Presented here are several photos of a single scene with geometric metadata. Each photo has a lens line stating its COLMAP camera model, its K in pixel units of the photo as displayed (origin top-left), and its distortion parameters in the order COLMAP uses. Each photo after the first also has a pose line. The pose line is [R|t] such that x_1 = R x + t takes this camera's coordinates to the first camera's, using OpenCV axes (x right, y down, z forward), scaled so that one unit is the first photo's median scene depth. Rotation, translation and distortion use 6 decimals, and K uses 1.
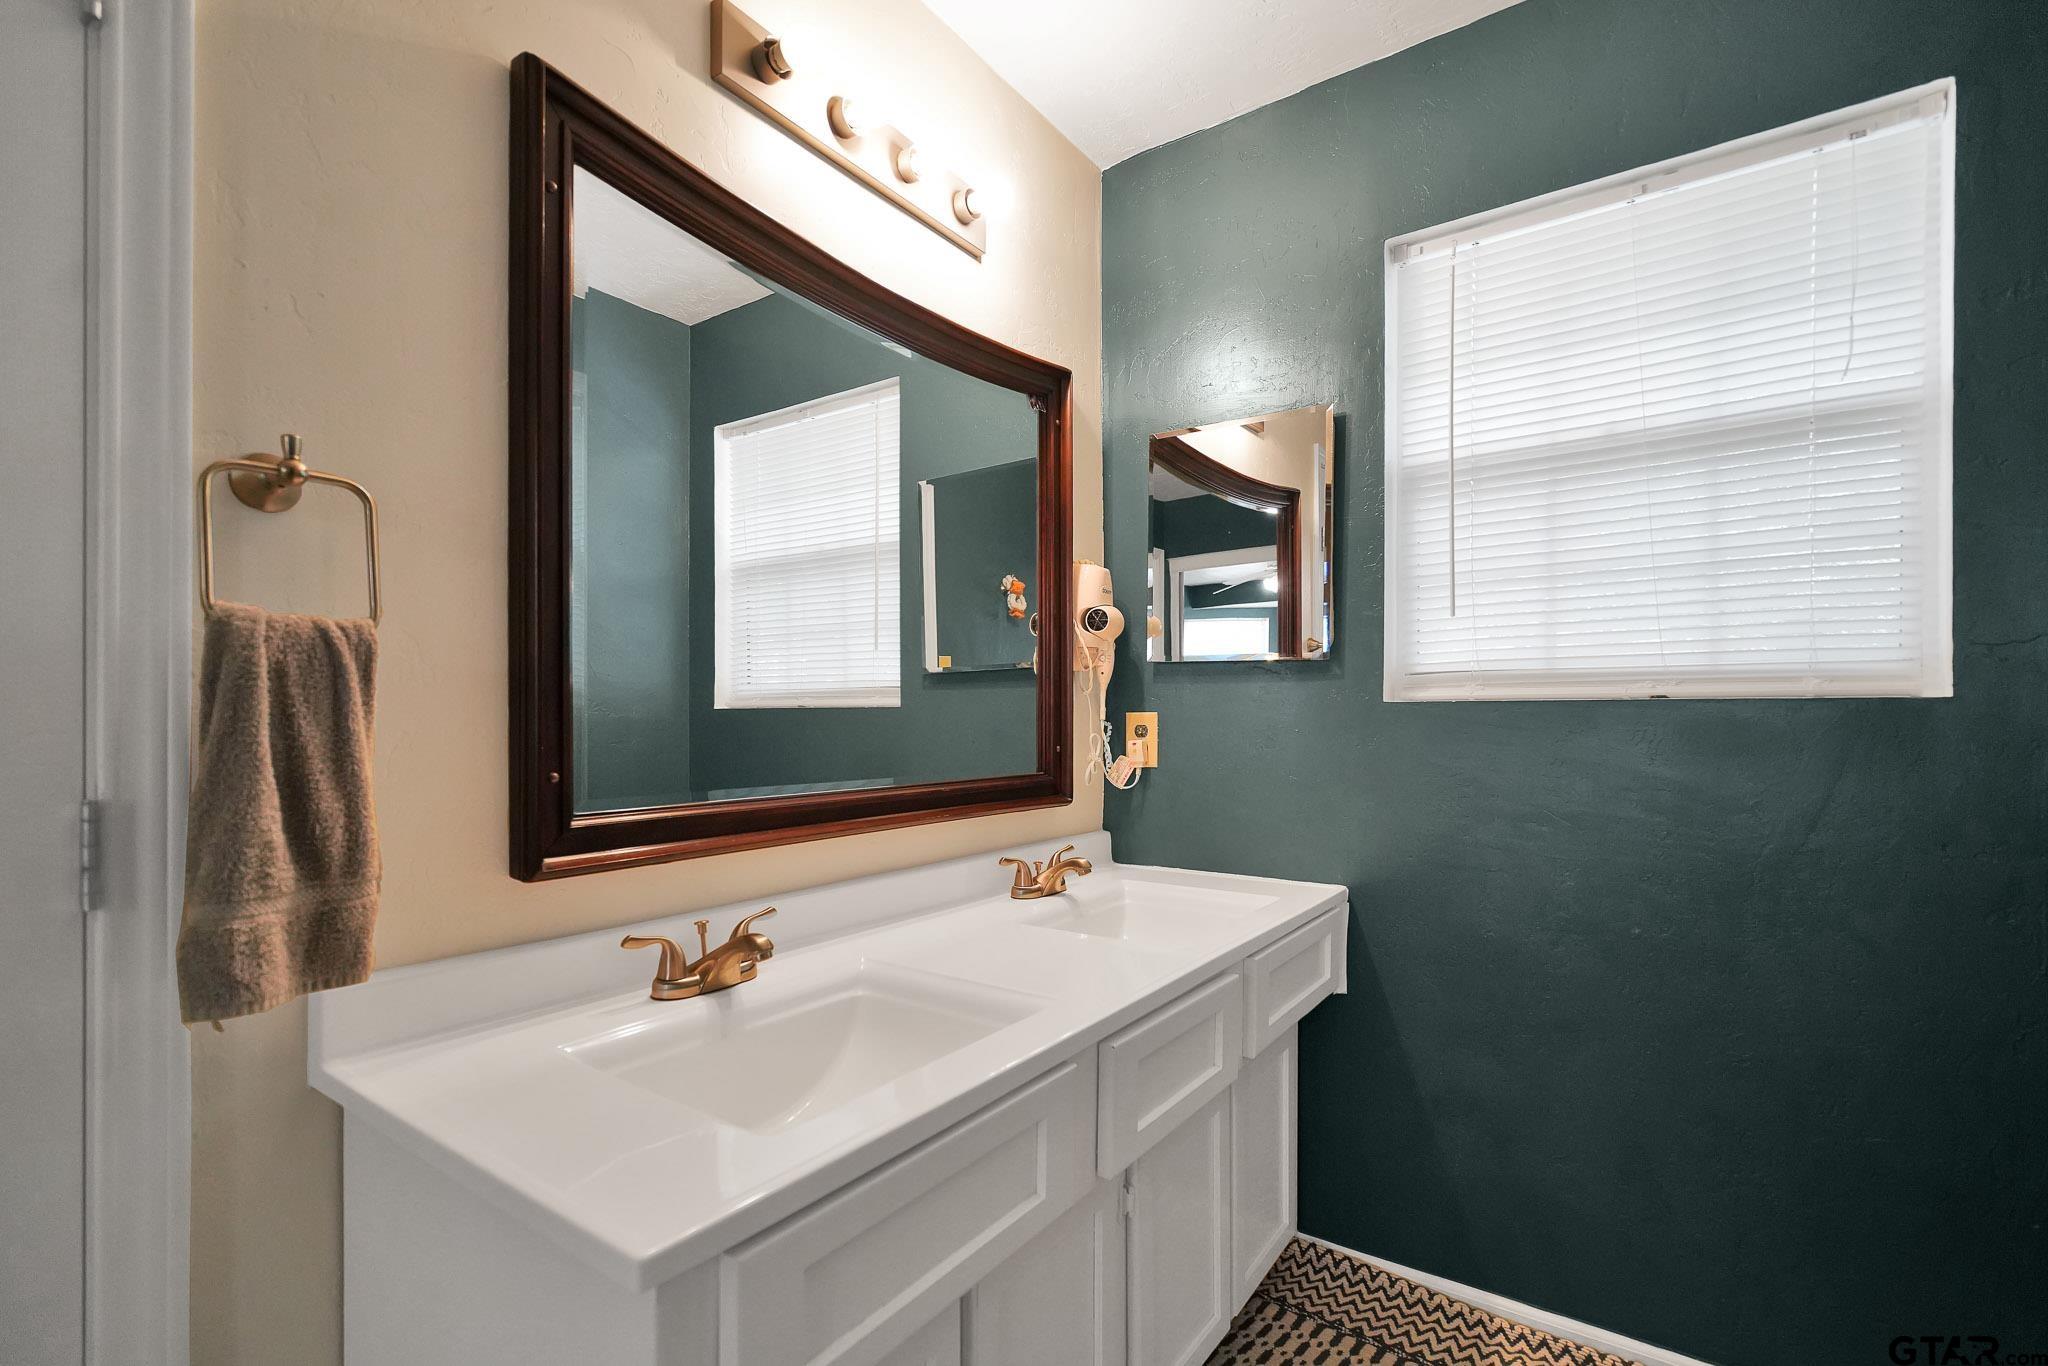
lens RADIAL K [[944.0, 0, 1022.7], [0, 944.0, 710.6], [0, 0, 1]] dist [-0.000850, -0.000257]
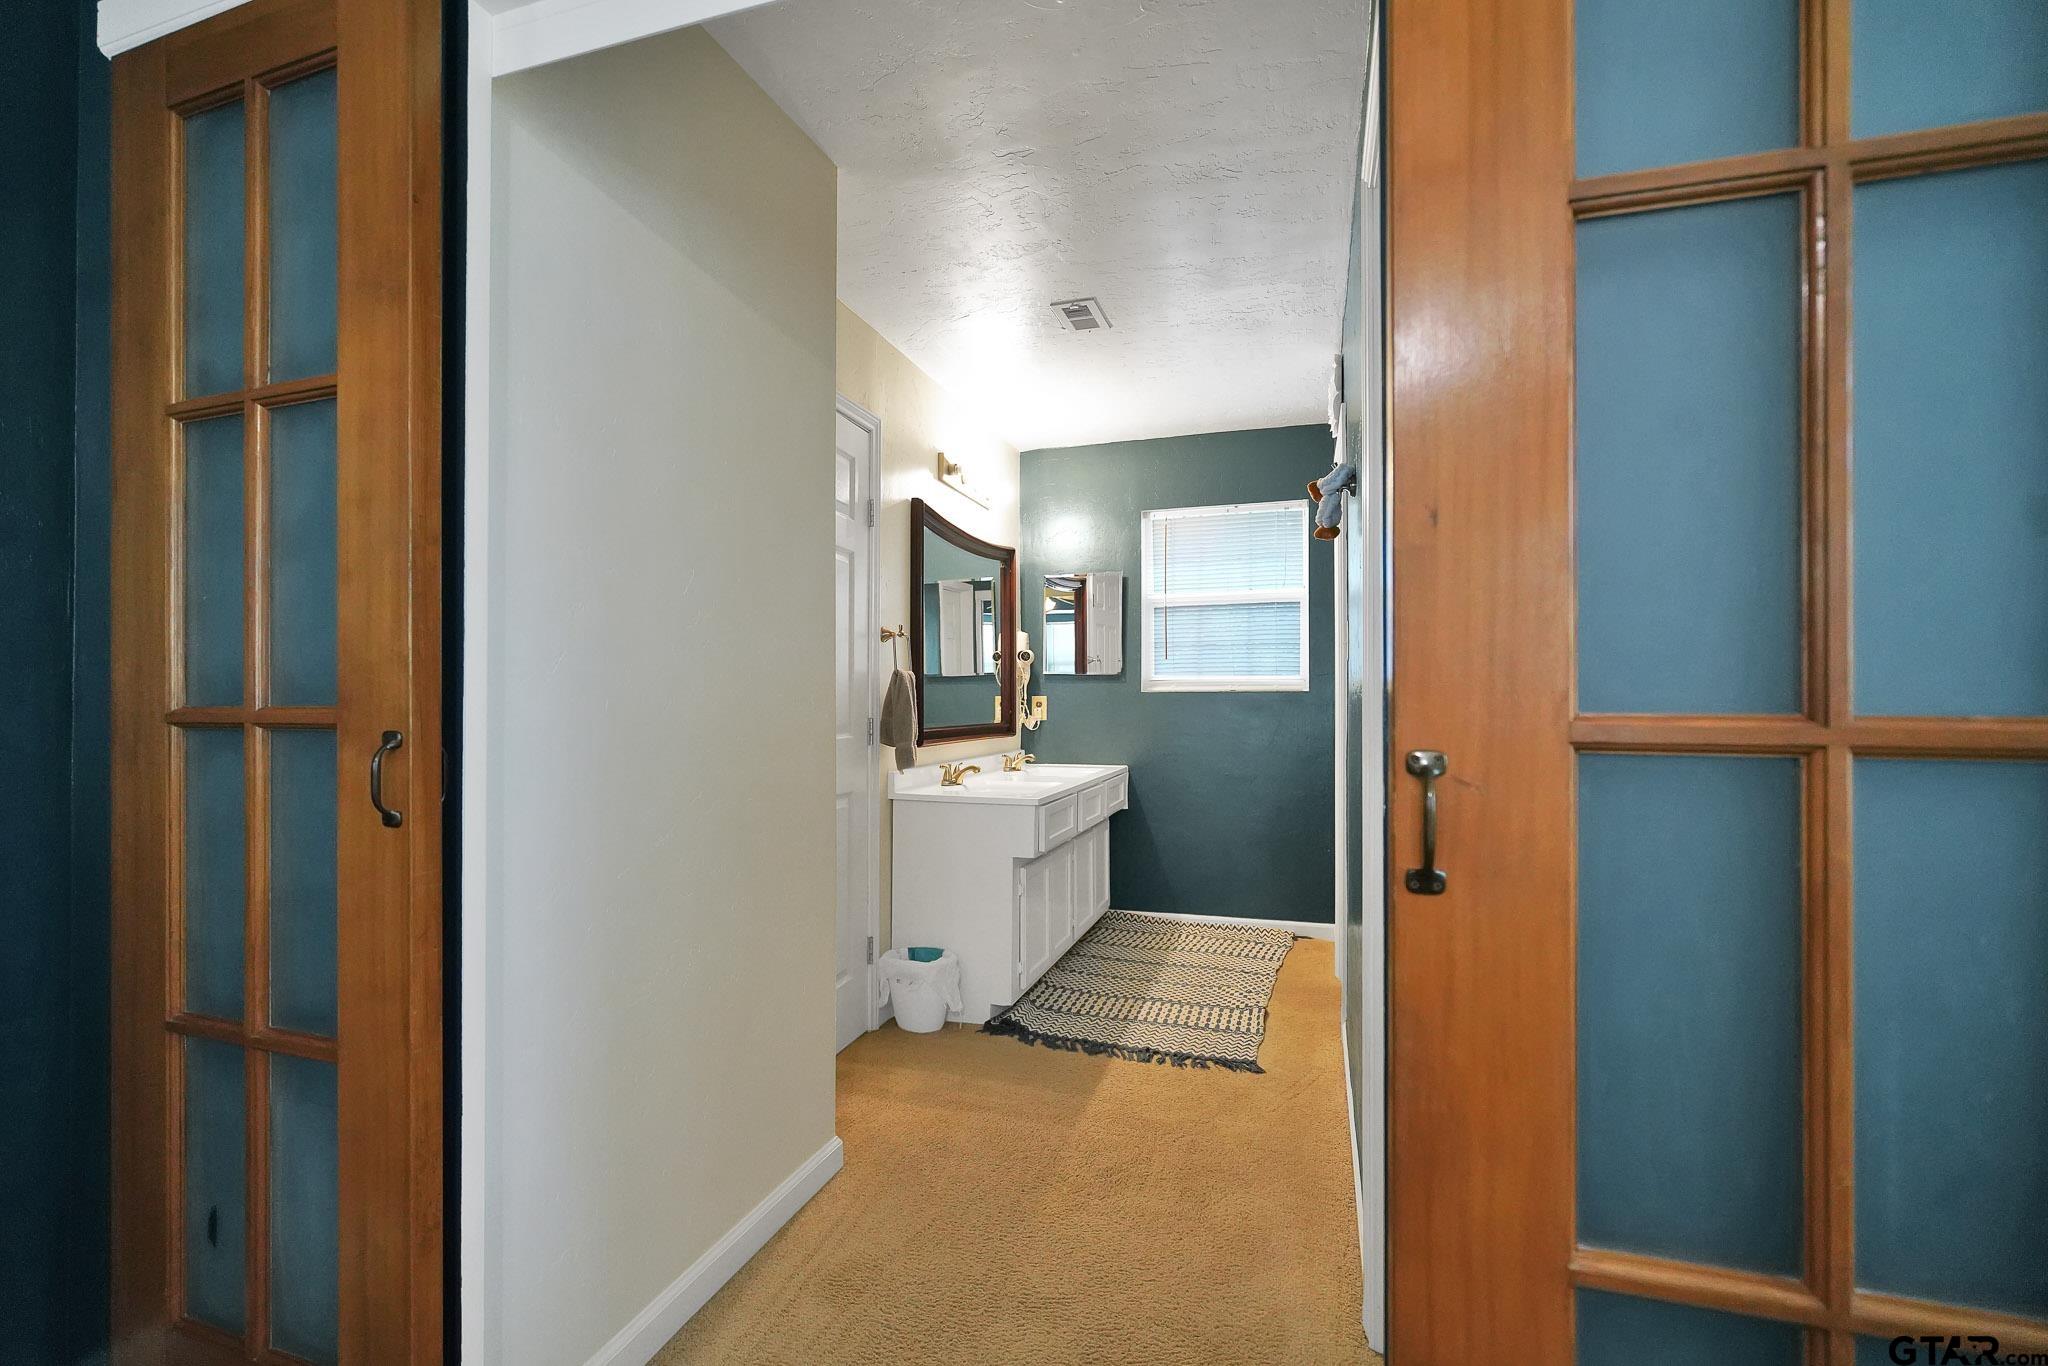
lens RADIAL K [[944.0, 0, 1016.5], [0, 944.0, 690.6], [0, 0, 1]] dist [-0.000850, -0.000257]
pose [[0.950029, 0.007195, 0.312079, -0.666386], [-0.002335, 0.999870, -0.015946, 0.026224], [-0.312153, 0.014421, 0.949922, -1.199955]]
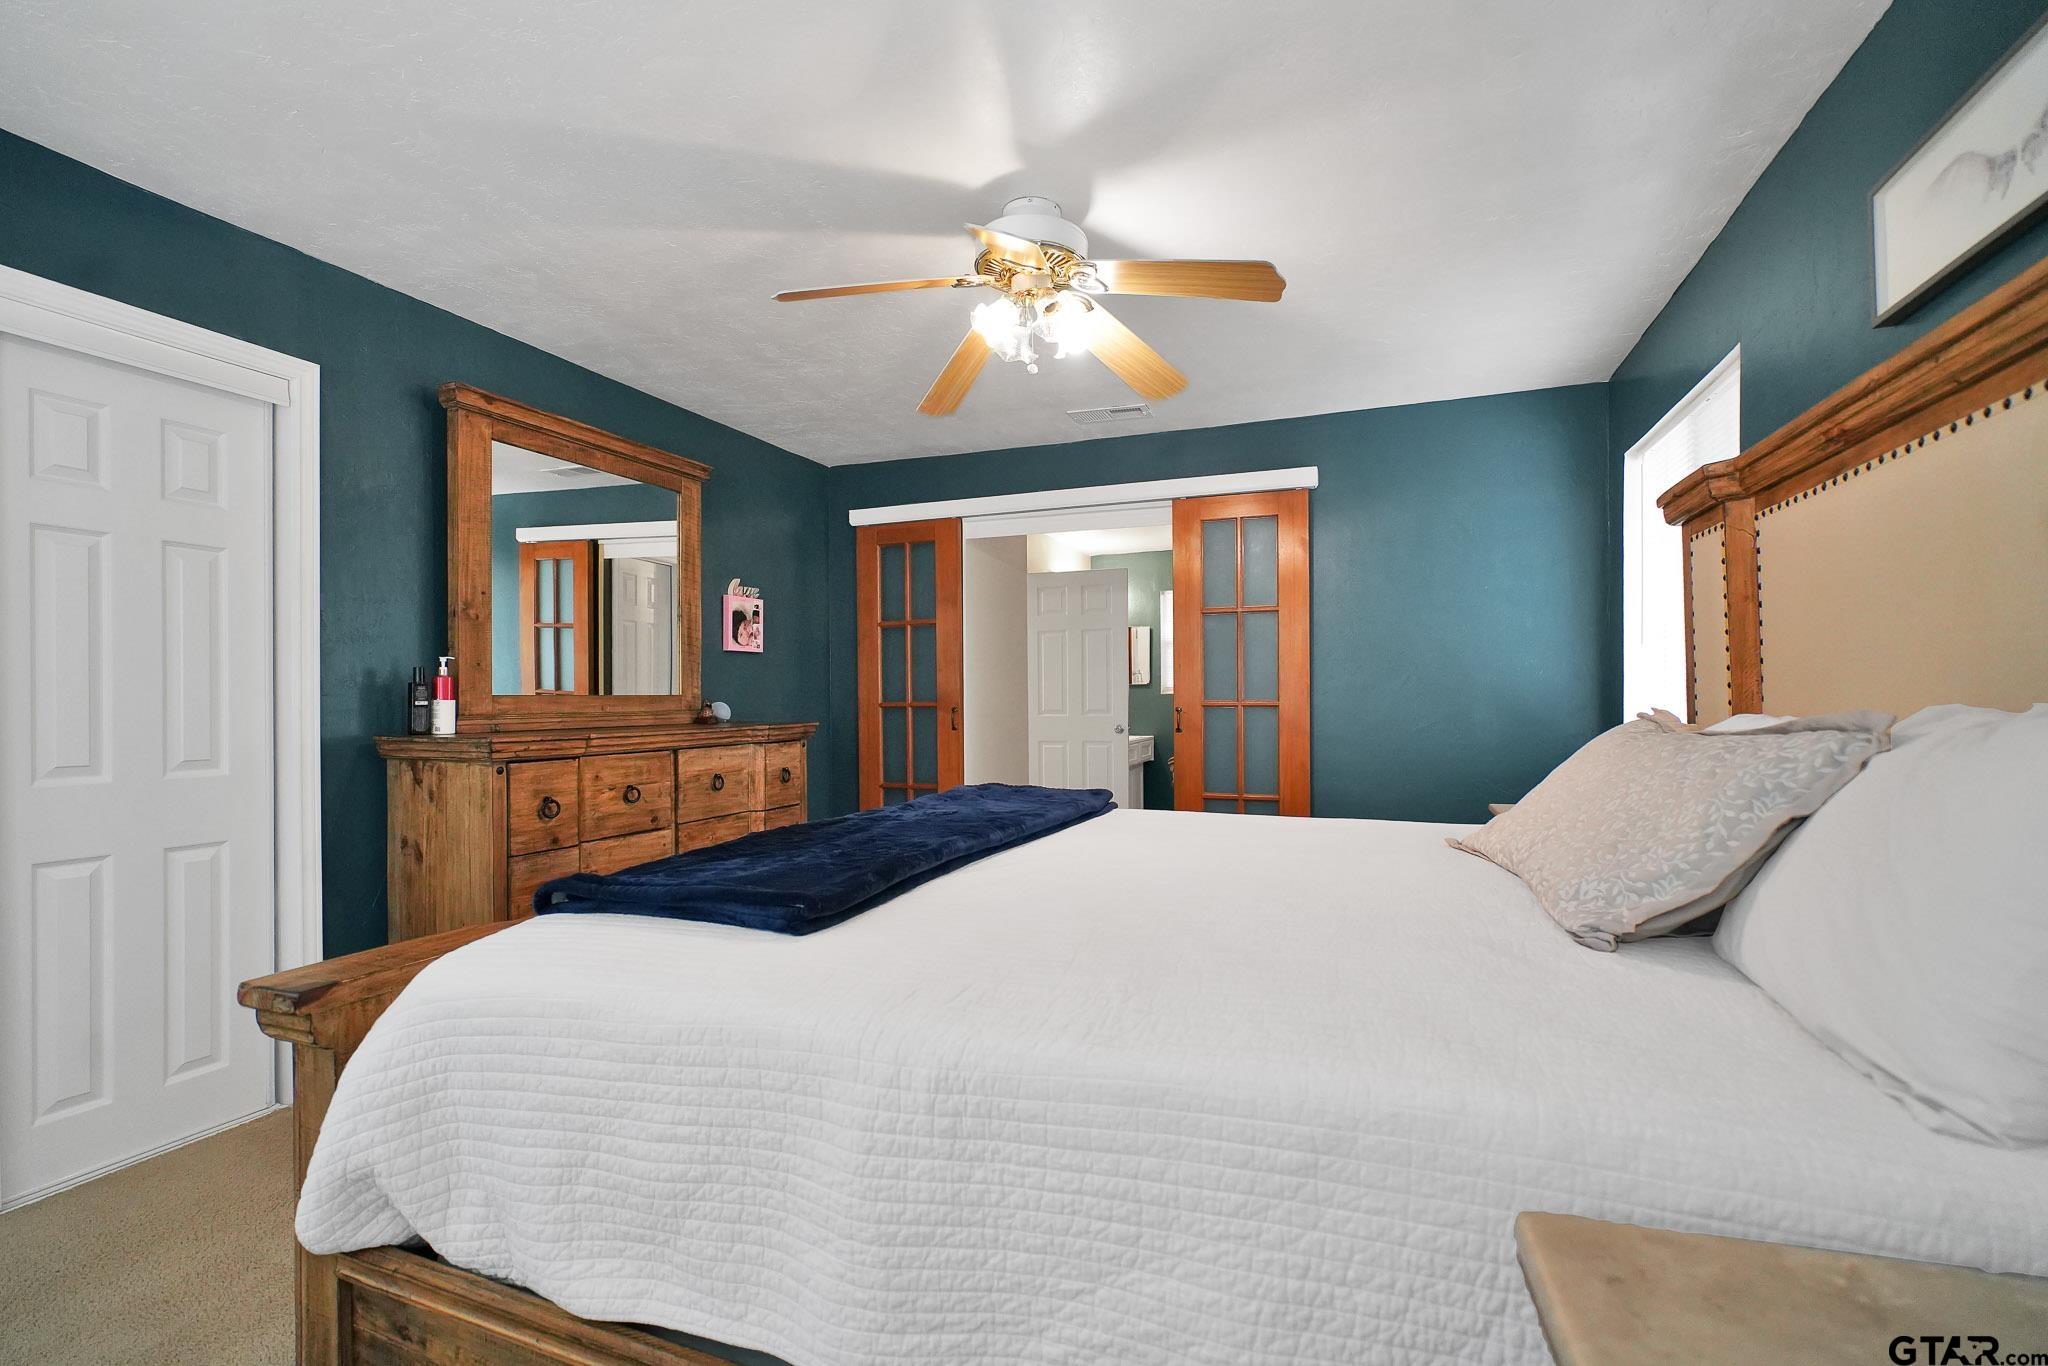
lens RADIAL K [[944.0, 0, 1019.9], [0, 944.0, 690.3], [0, 0, 1]] dist [-0.000850, -0.000257]
pose [[0.966154, -0.000226, 0.257966, -1.309699], [0.004416, 0.999868, -0.015664, 0.037316], [-0.257928, 0.016273, 0.966027, -2.916923]]
